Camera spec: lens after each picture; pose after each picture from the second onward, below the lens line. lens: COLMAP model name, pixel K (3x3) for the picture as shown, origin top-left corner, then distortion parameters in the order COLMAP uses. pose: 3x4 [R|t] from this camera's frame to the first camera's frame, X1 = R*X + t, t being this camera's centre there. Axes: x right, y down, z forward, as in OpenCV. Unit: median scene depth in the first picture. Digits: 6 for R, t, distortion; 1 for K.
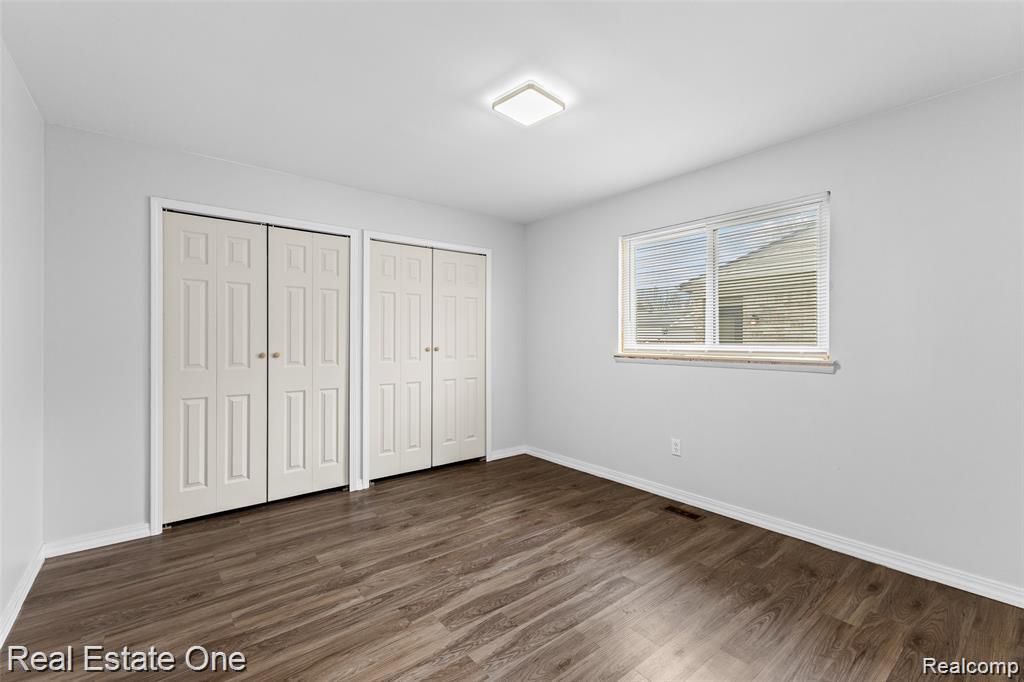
lens RADIAL K [[443.6, 0, 513.4], [0, 443.6, 334.5], [0, 0, 1]] dist [0.003931, -0.000137]
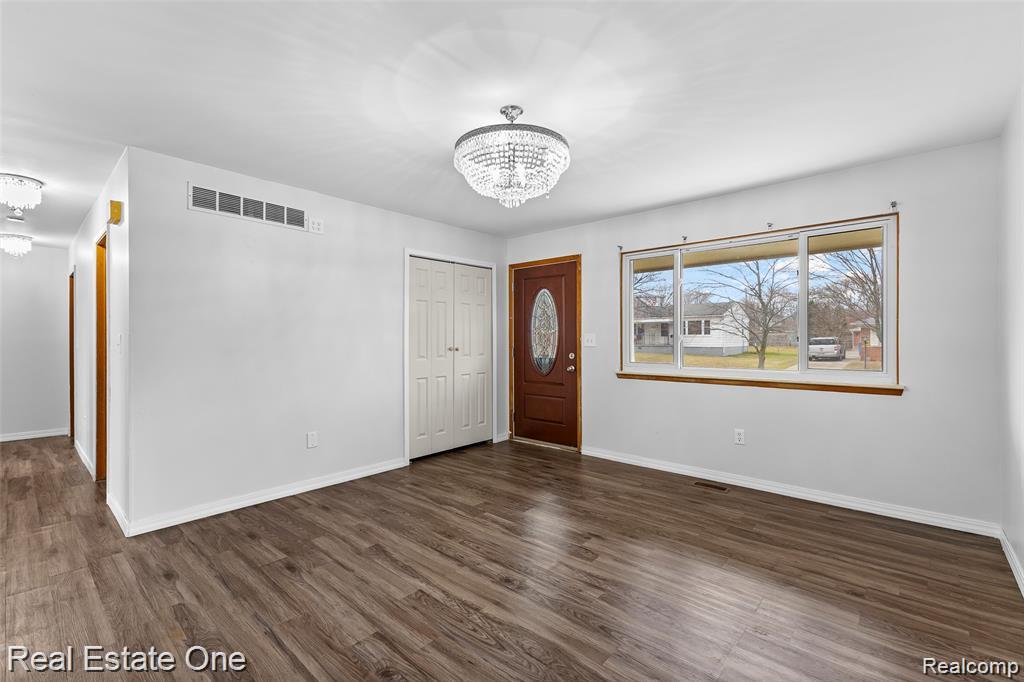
lens RADIAL K [[443.6, 0, 513.5], [0, 443.6, 342.5], [0, 0, 1]] dist [0.003931, -0.000137]
pose [[0.985340, 0.001363, 0.170598, -0.226587], [-0.003827, 0.999893, 0.014113, -0.000950], [-0.170560, -0.014559, 0.985240, -0.189254]]
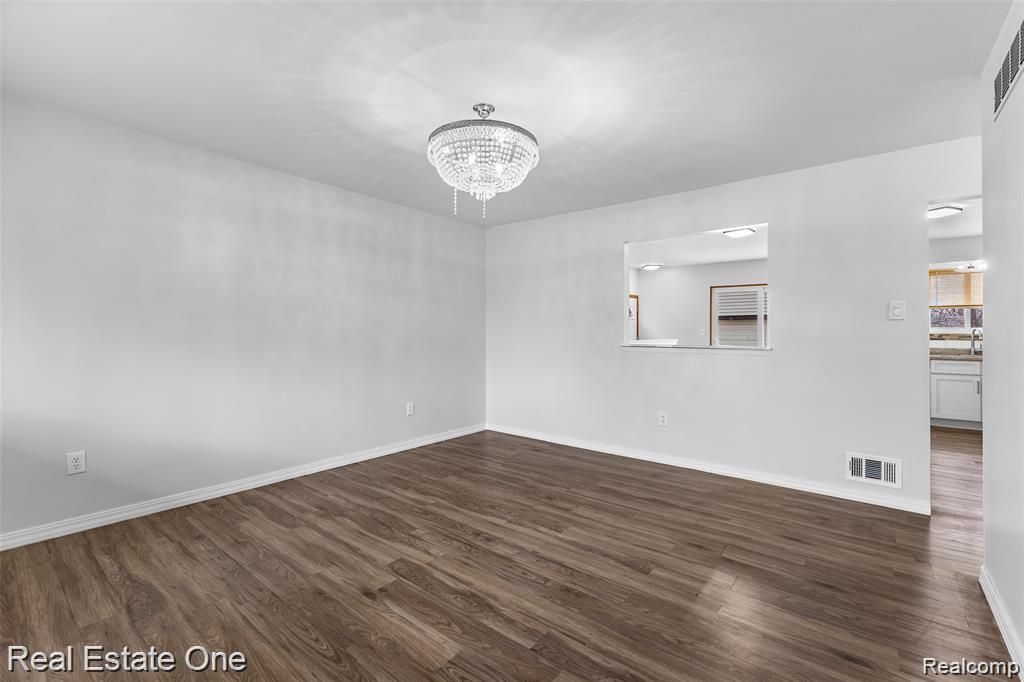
lens RADIAL K [[443.6, 0, 513.8], [0, 443.6, 341.6], [0, 0, 1]] dist [0.003931, -0.000137]
pose [[-0.975275, 0.007492, -0.220868, -0.043389], [0.002562, 0.999741, 0.022597, 0.009919], [0.220980, 0.021473, -0.975042, 0.929682]]
